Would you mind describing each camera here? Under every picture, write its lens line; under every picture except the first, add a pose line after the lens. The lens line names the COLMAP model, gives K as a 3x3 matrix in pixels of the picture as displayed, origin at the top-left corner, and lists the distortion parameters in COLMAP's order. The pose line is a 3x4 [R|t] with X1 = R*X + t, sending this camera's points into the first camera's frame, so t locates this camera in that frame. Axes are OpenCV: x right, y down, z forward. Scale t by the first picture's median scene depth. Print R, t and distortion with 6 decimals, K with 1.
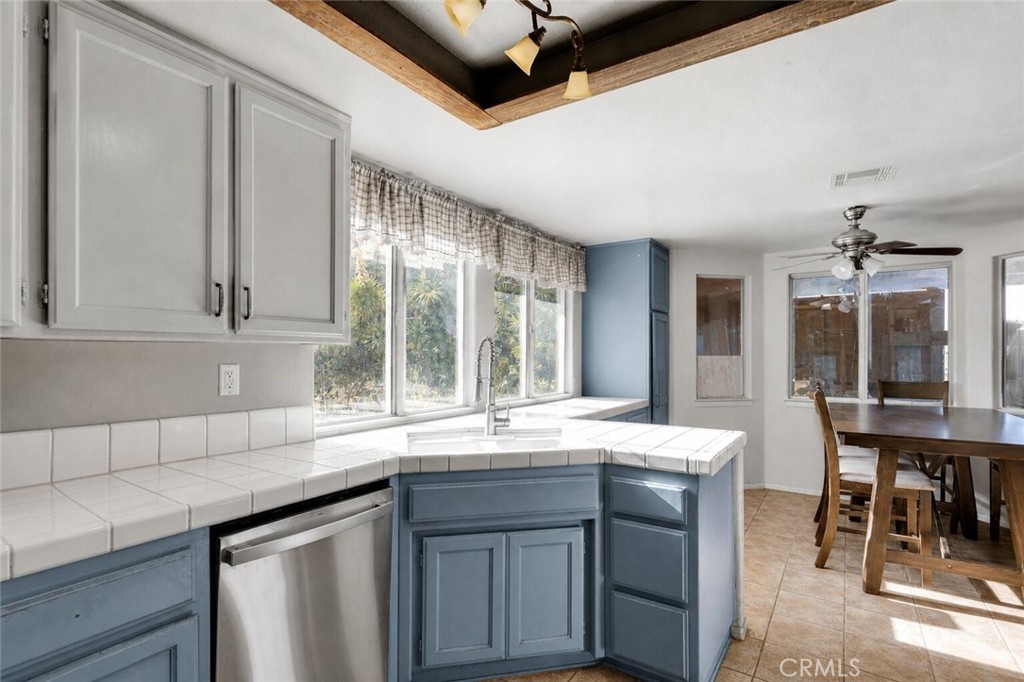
lens RADIAL K [[505.3, 0, 512.7], [0, 505.3, 349.2], [0, 0, 1]] dist [0.000423, 0.004770]
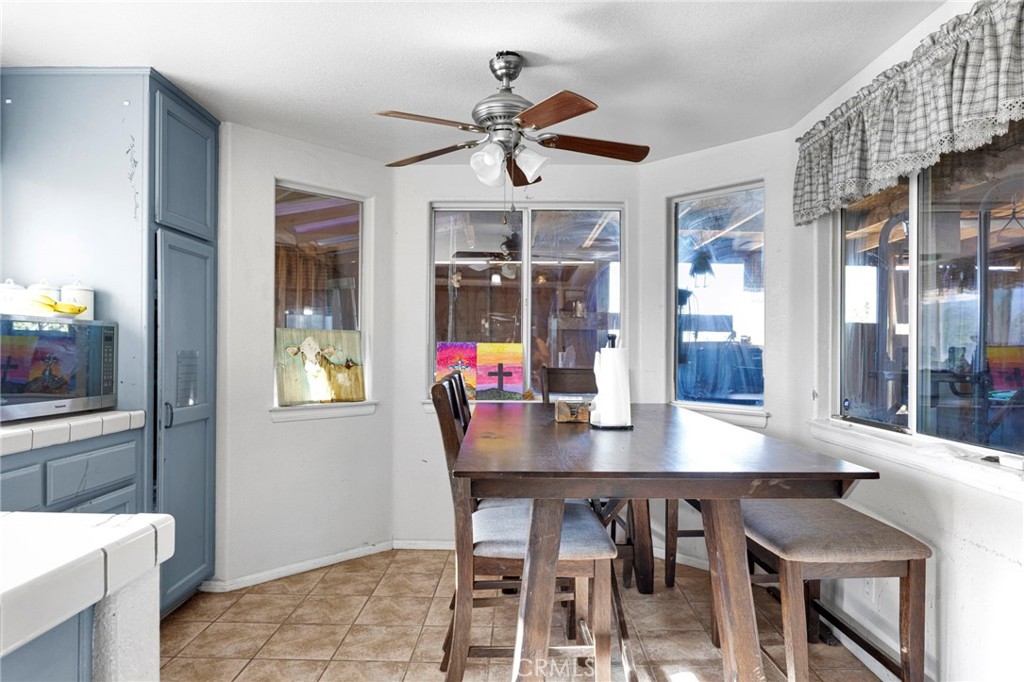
lens RADIAL K [[613.8, 0, 510.4], [0, 613.8, 343.4], [0, 0, 1]] dist [0.003545, 0.000624]
pose [[0.849520, 0.008809, 0.527482, 0.308239], [-0.009313, 0.999955, -0.001700, 0.038008], [-0.527473, -0.003468, 0.849564, 0.399077]]
